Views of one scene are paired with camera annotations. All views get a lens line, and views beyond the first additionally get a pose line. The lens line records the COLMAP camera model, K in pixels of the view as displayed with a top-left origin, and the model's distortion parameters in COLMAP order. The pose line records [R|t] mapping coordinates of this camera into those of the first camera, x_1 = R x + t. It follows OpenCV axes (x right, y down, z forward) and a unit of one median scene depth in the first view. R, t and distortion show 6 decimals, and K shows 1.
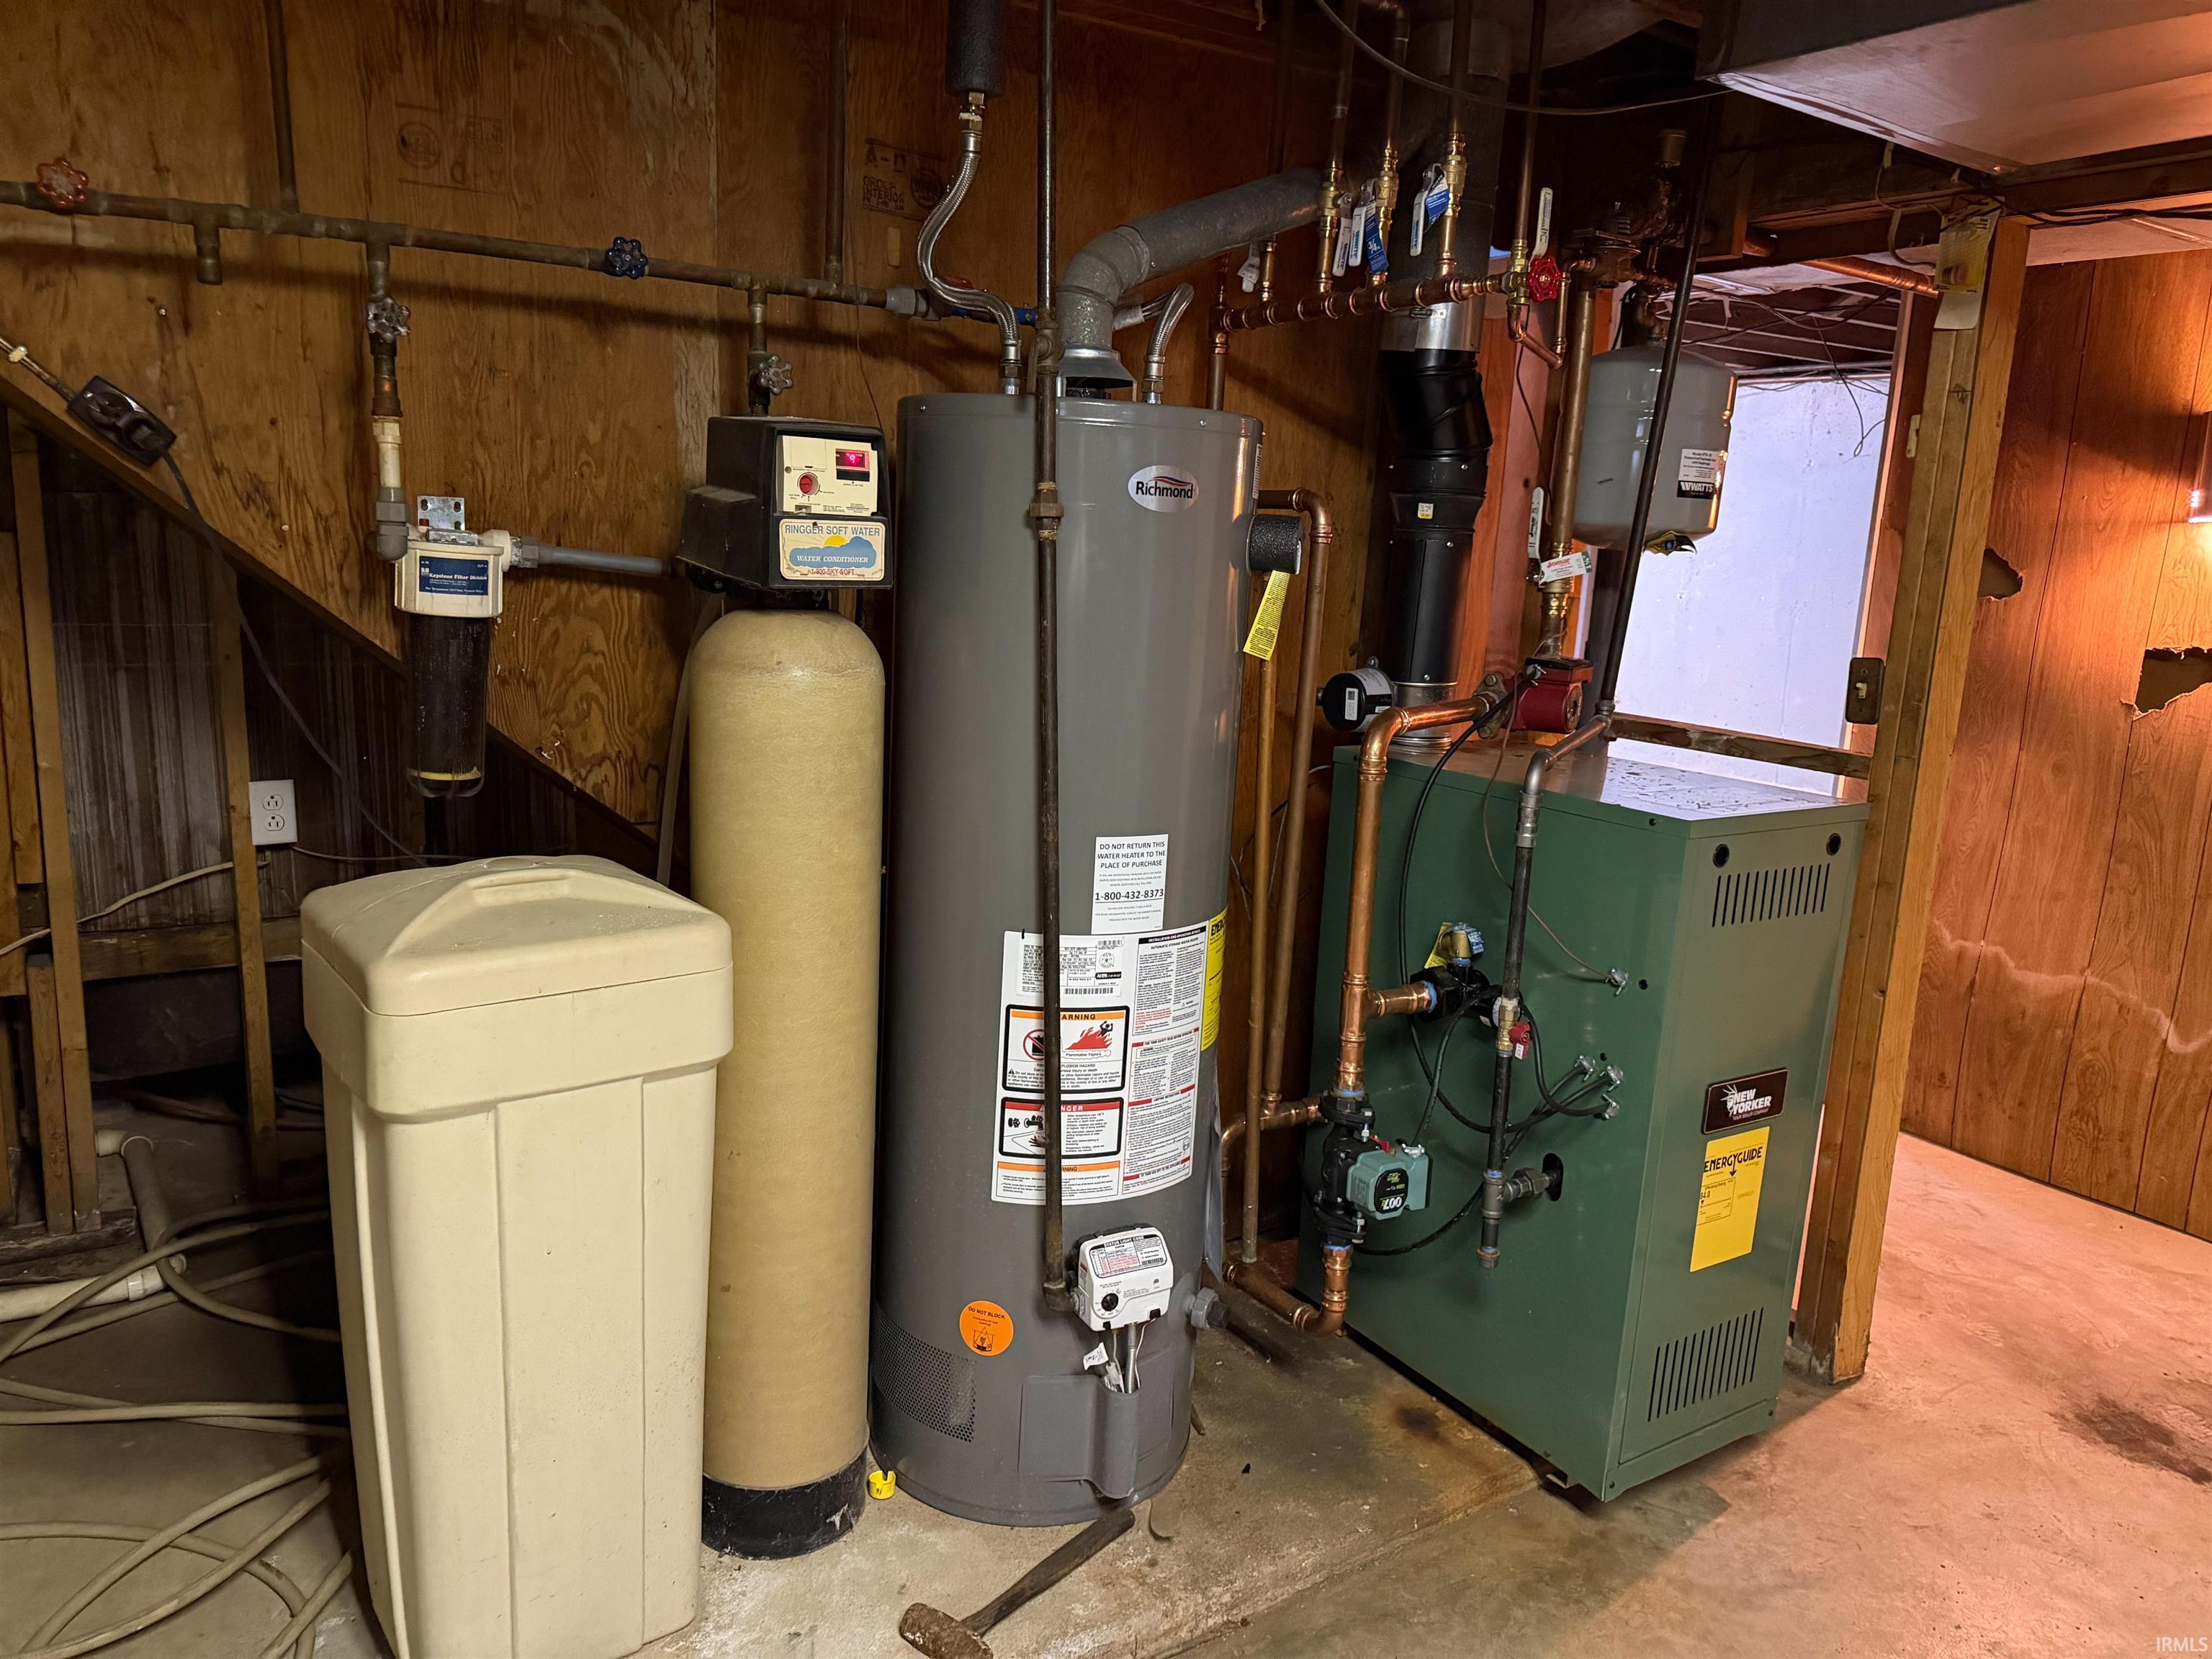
lens RADIAL K [[1560.9, 0, 1104.4], [0, 1560.9, 841.4], [0, 0, 1]] dist [0.058111, -0.071857]
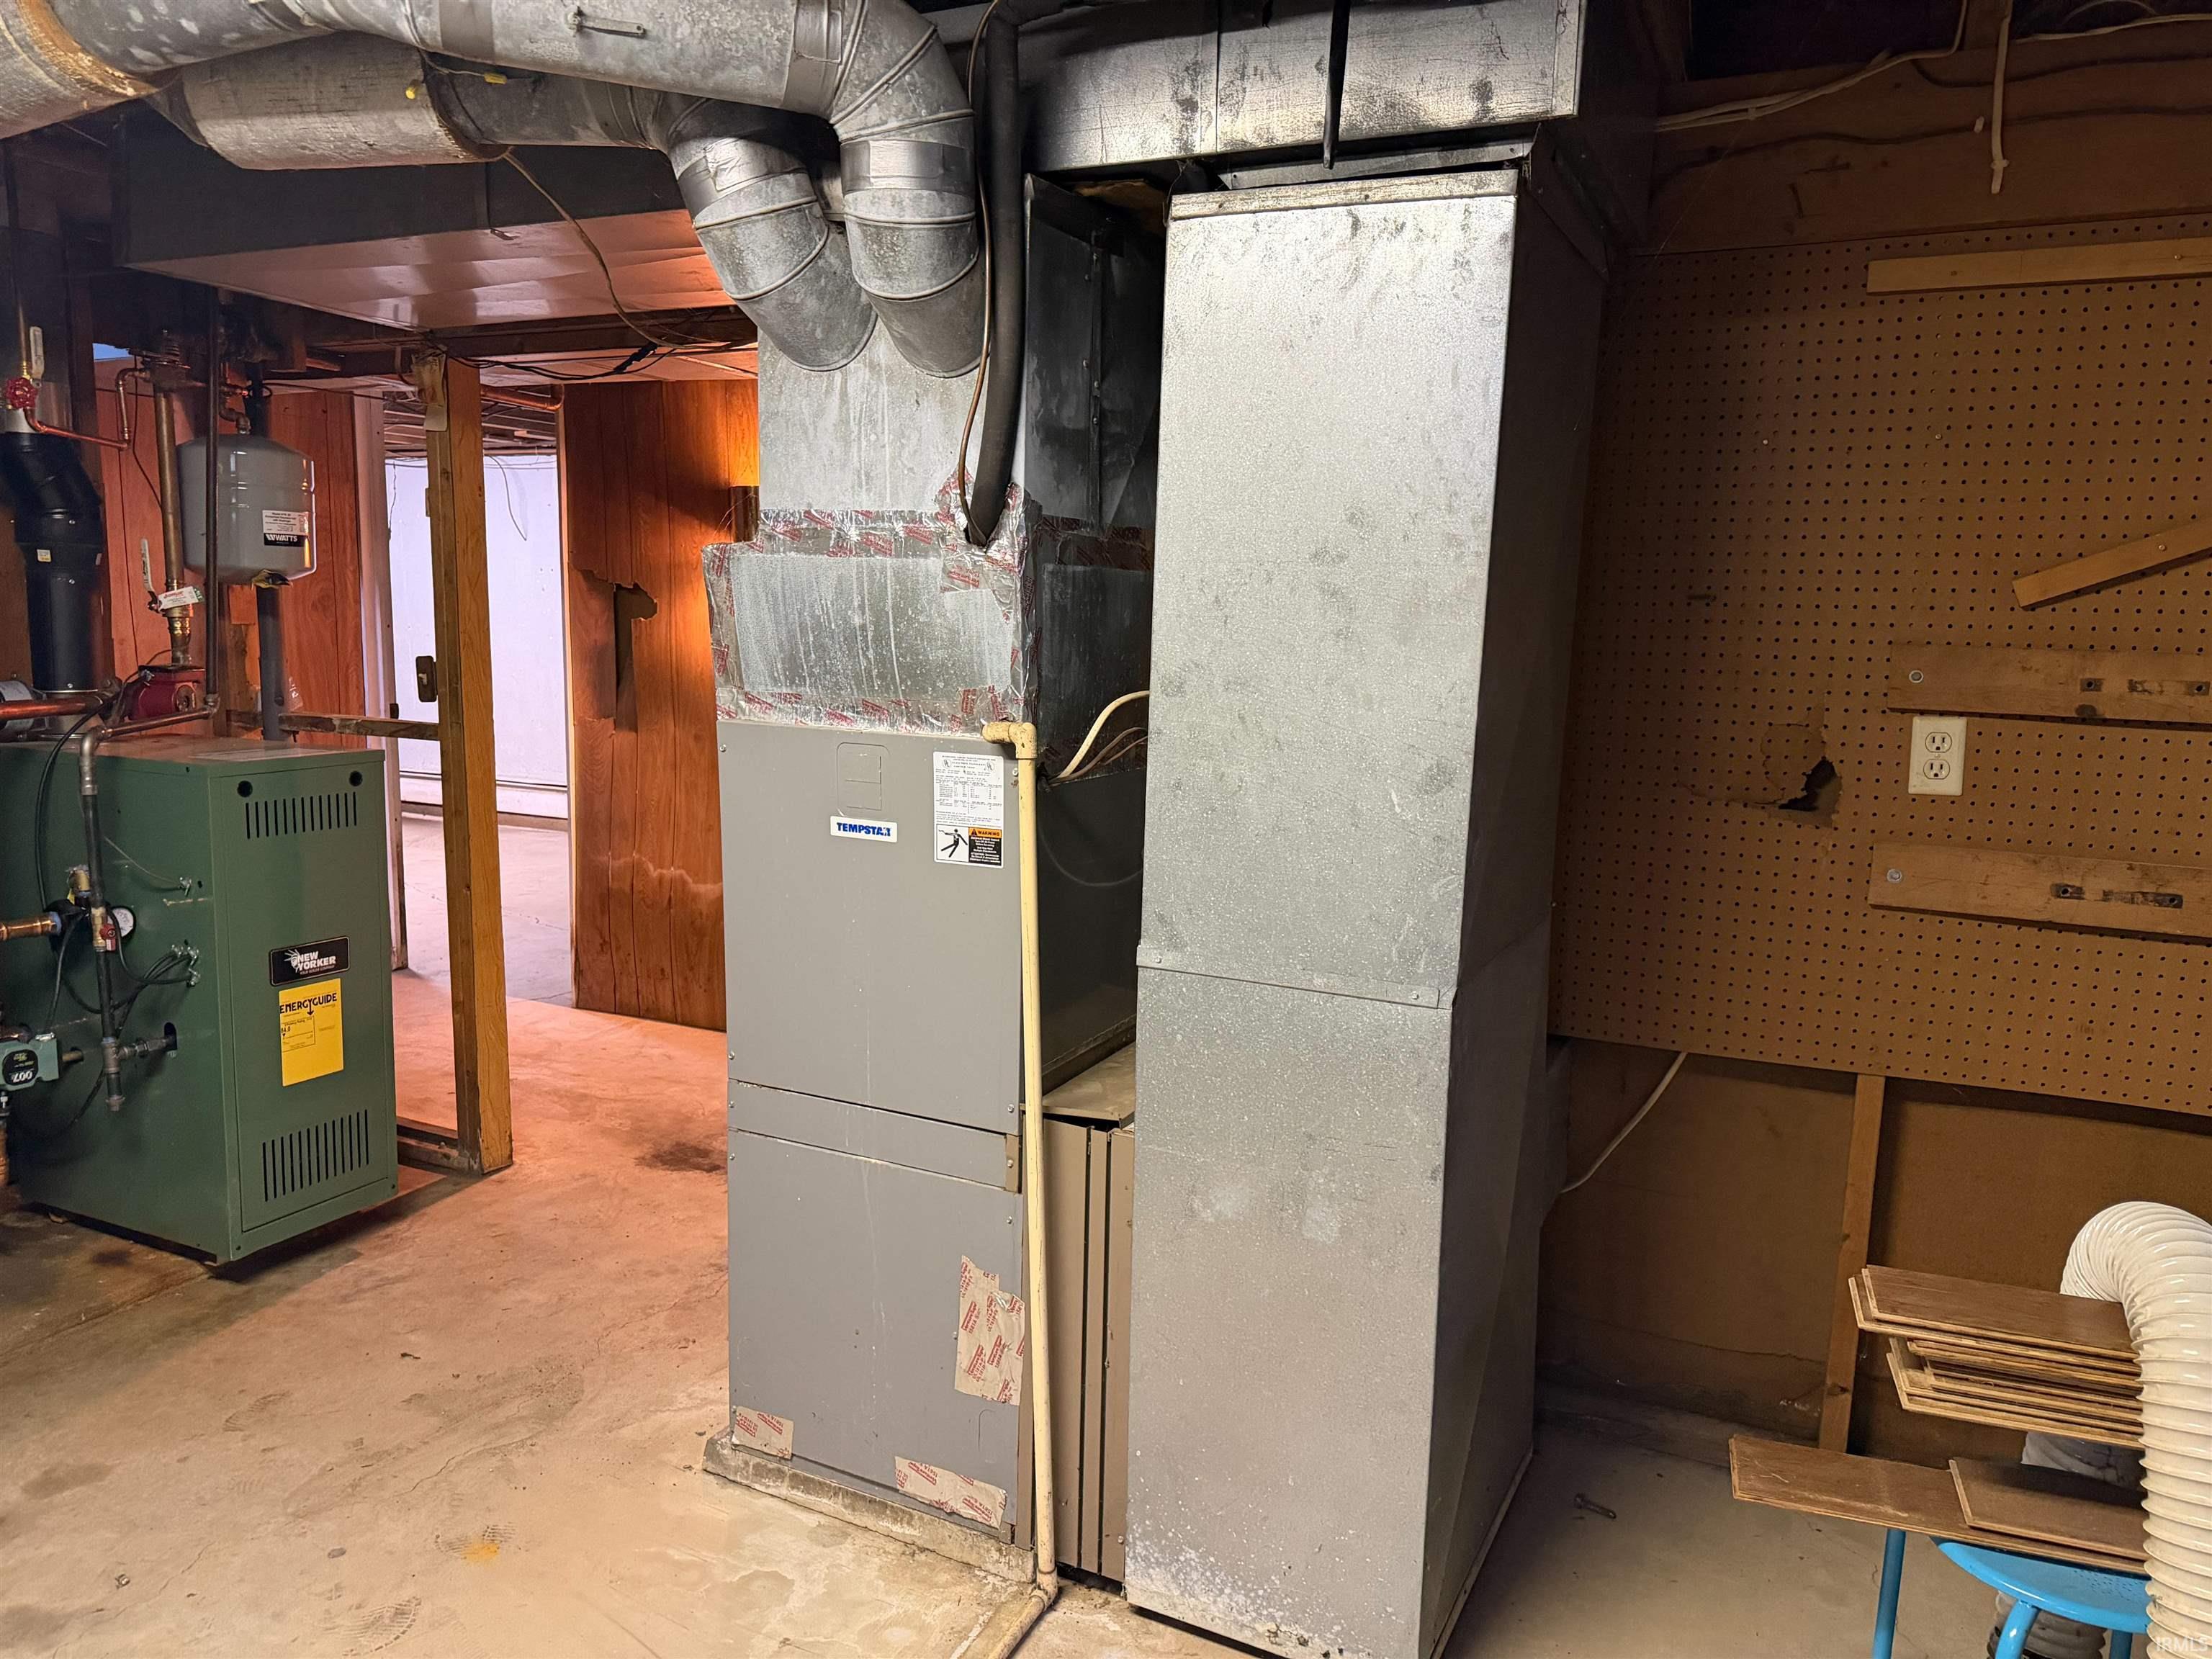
lens RADIAL K [[1560.9, 0, 1093.5], [0, 1560.9, 841.9], [0, 0, 1]] dist [0.058111, -0.071857]
pose [[0.846670, -0.105898, 0.521475, 0.241827], [0.121978, 0.992527, 0.003512, 0.123472], [-0.517950, 0.060635, 0.853259, -0.539086]]
